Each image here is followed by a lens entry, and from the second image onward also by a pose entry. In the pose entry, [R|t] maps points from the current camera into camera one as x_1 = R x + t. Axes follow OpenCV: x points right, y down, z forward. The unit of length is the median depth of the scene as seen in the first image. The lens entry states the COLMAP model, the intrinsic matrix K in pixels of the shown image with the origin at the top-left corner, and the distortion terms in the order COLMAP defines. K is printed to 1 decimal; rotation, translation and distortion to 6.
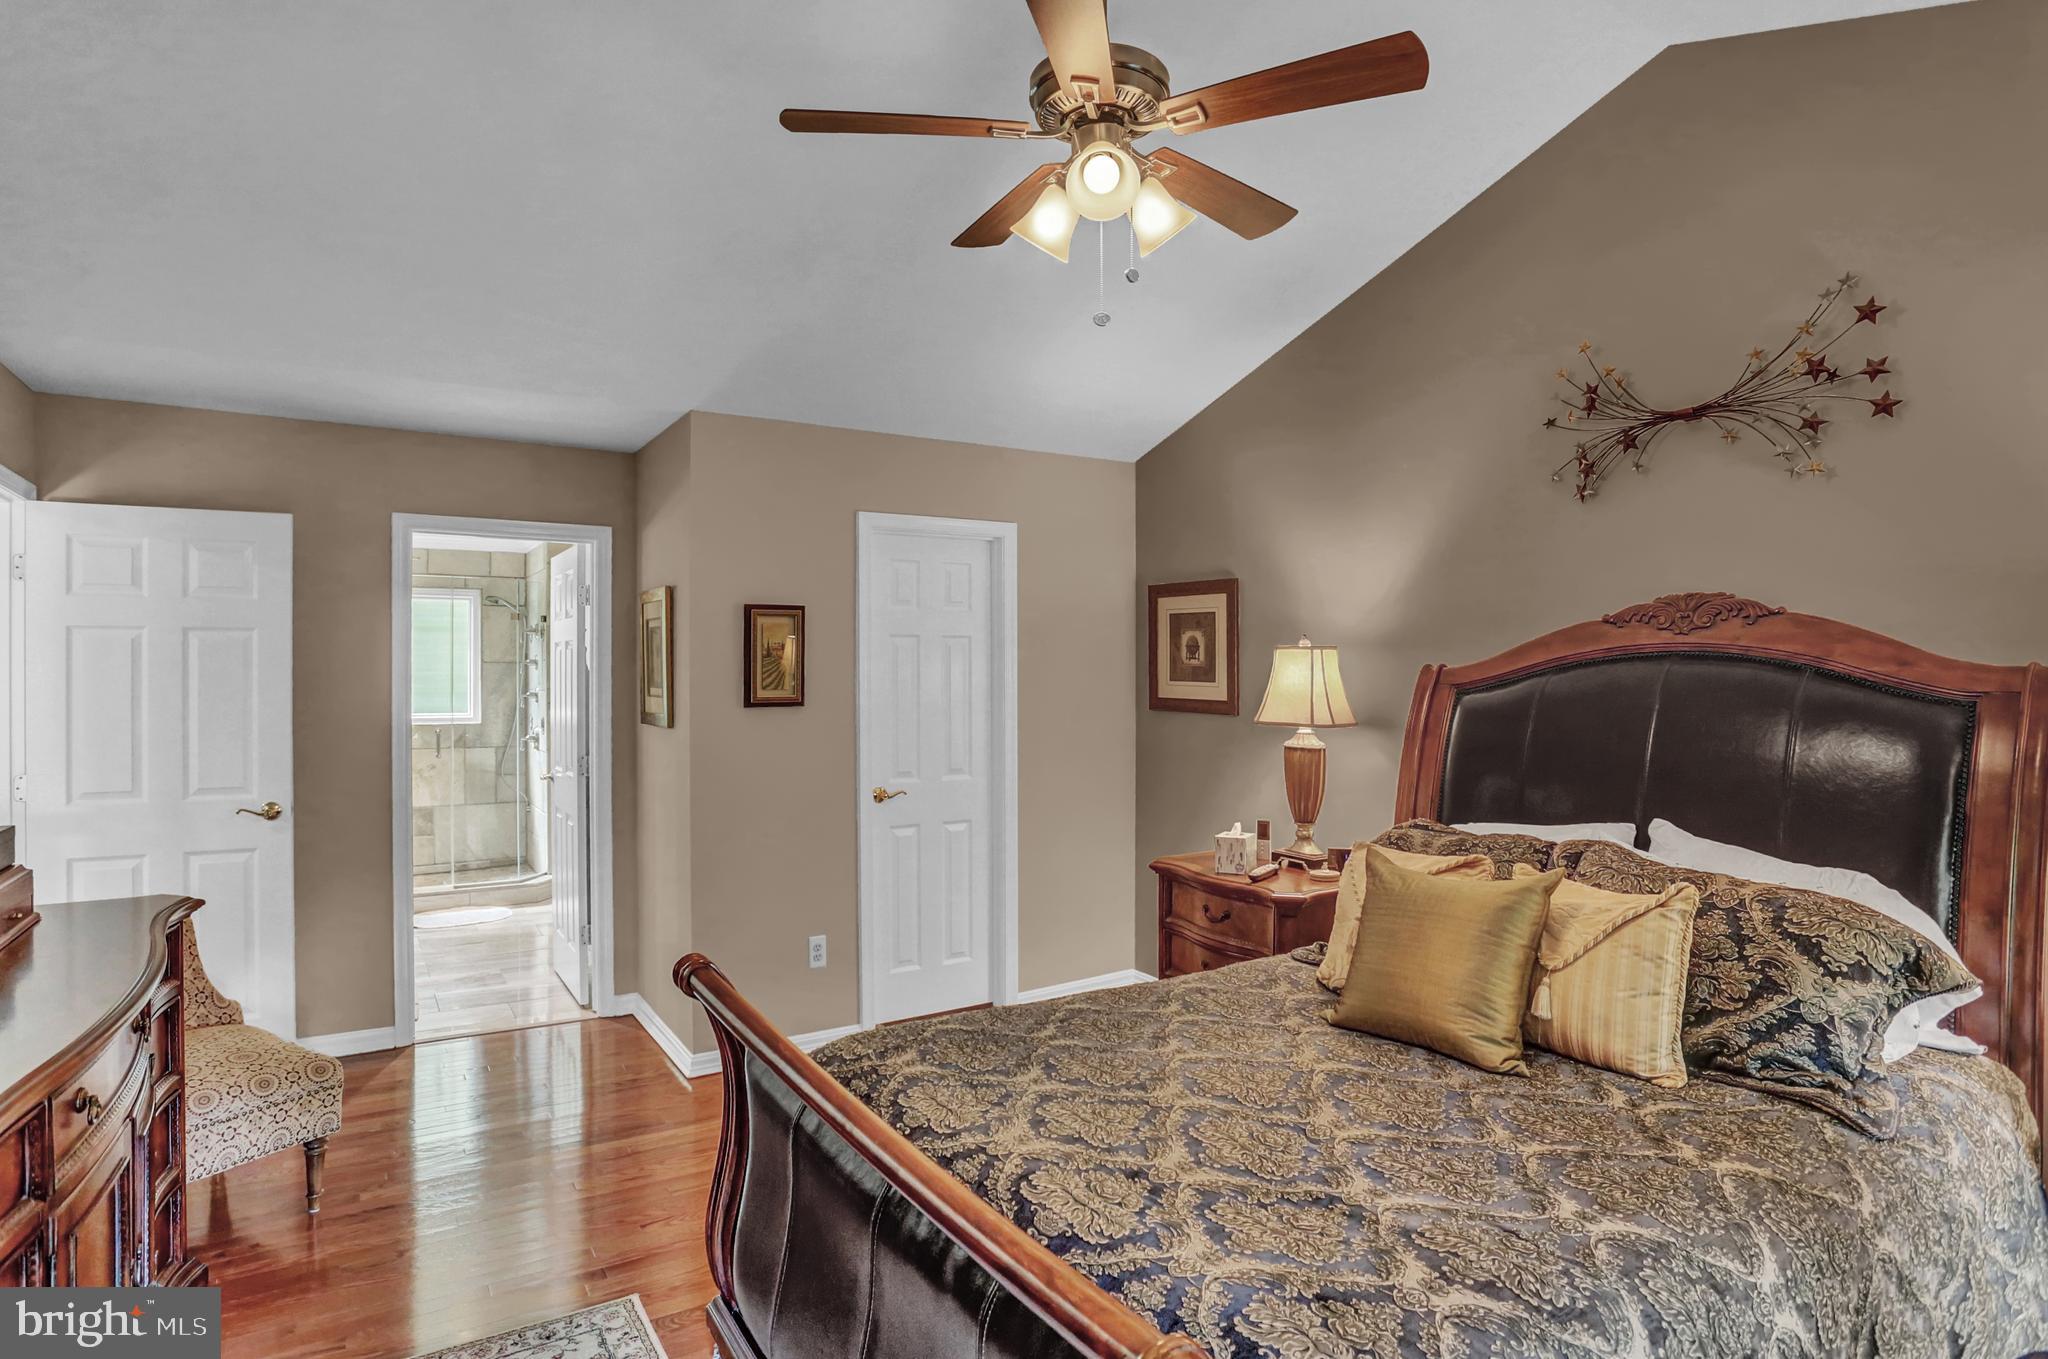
lens RADIAL K [[1103.7, 0, 1018.1], [0, 1103.7, 703.0], [0, 0, 1]] dist [-0.066967, 0.032355]
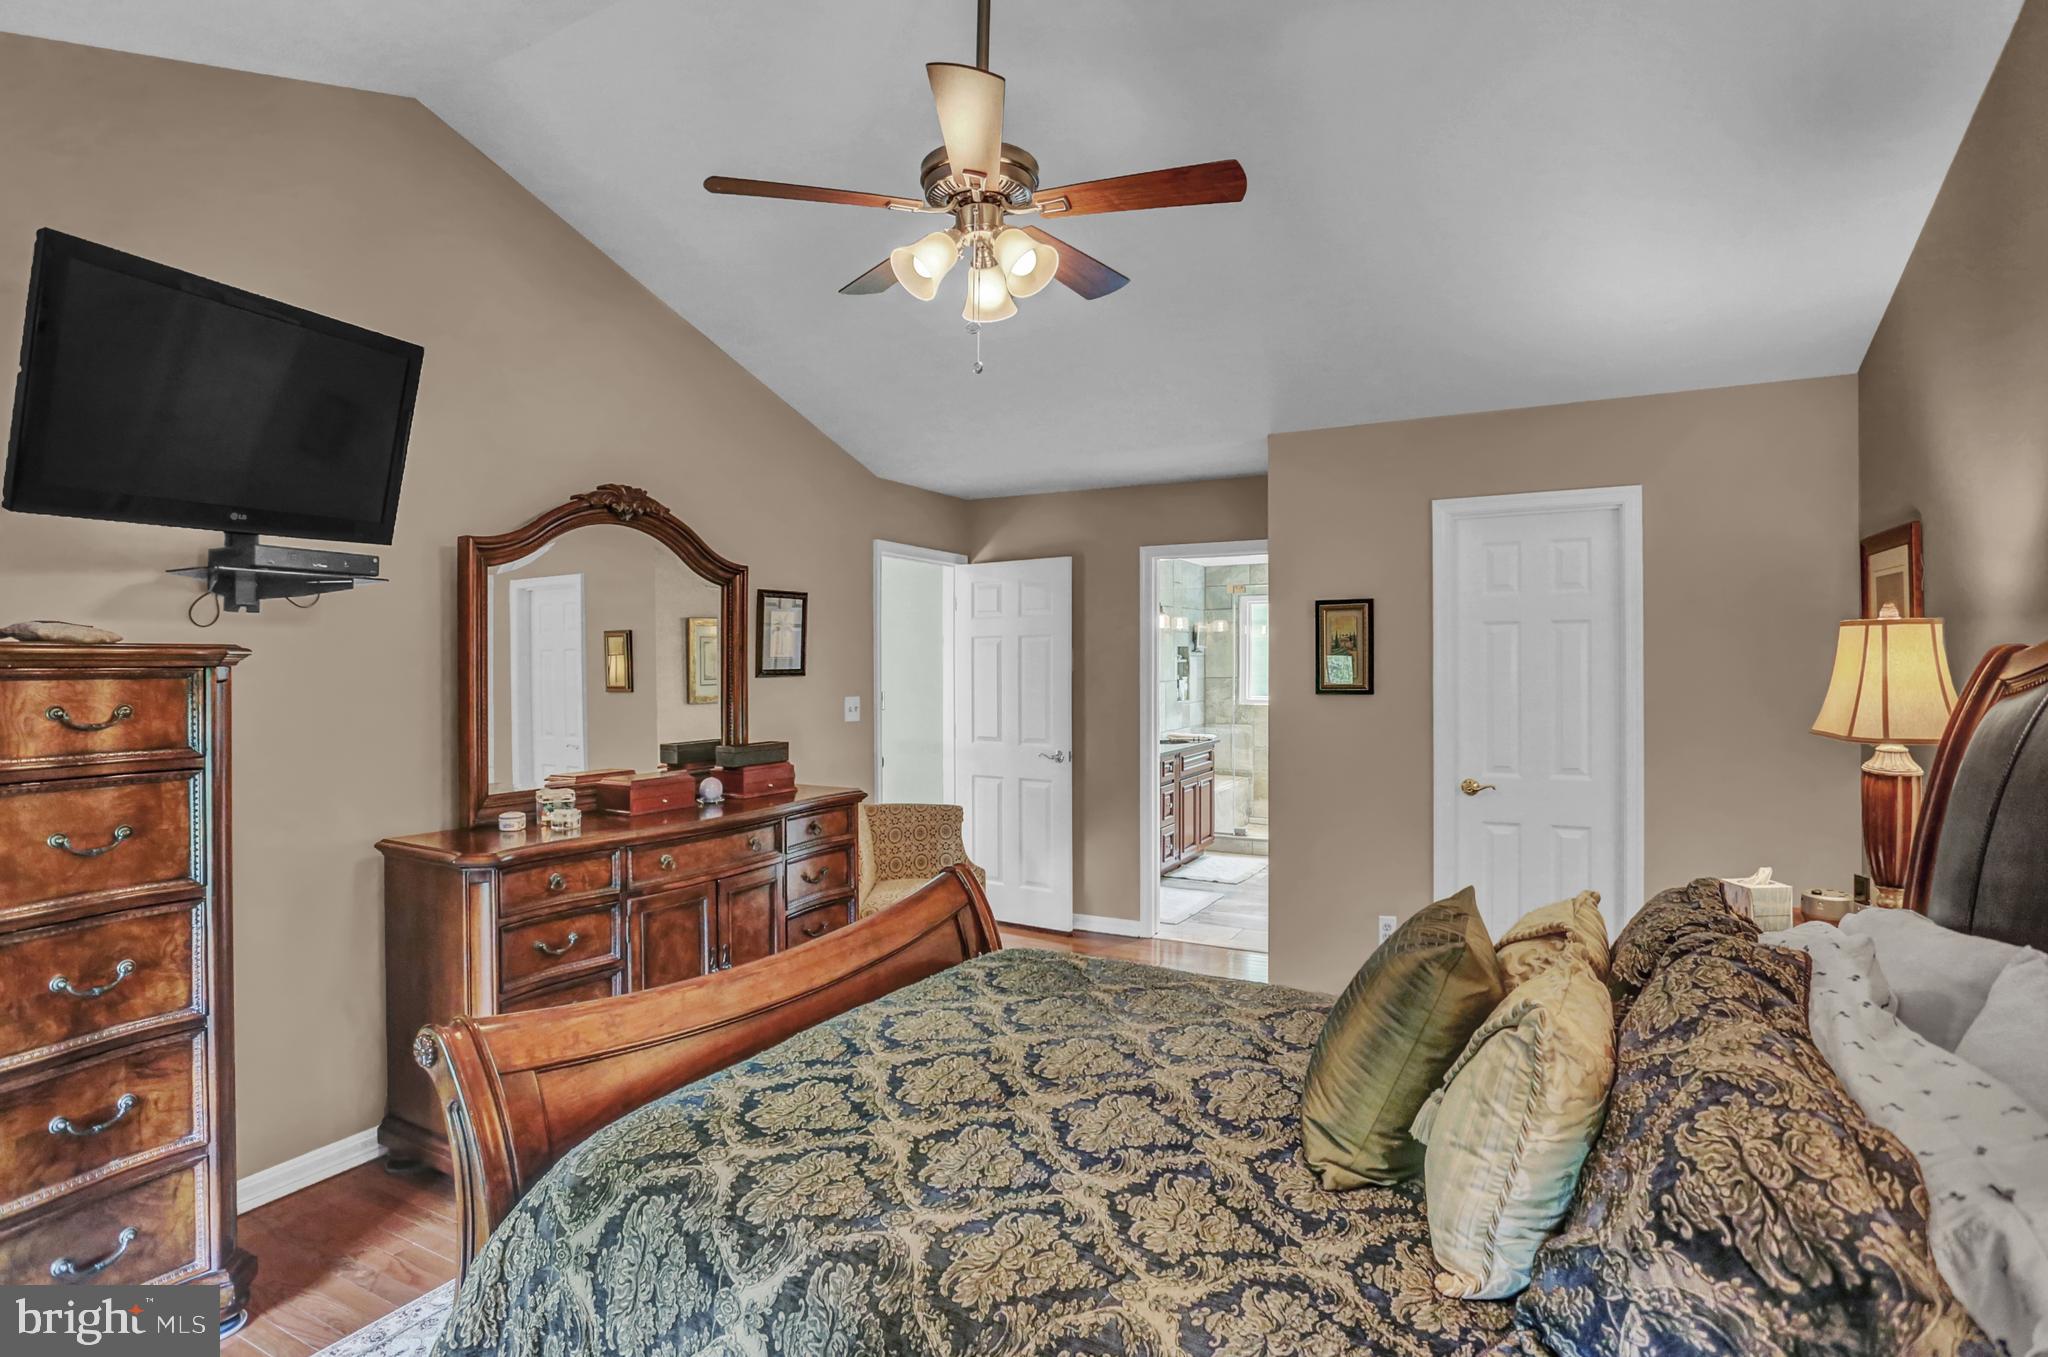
lens RADIAL K [[1042.2, 0, 1024.0], [0, 1042.2, 678.5], [0, 0, 1]] dist [-0.055987, 0.025880]
pose [[0.478134, 0.011567, -0.878211, 0.545529], [-0.018577, 0.999823, 0.003054, -0.009328], [0.878090, 0.014855, 0.478264, 0.246594]]
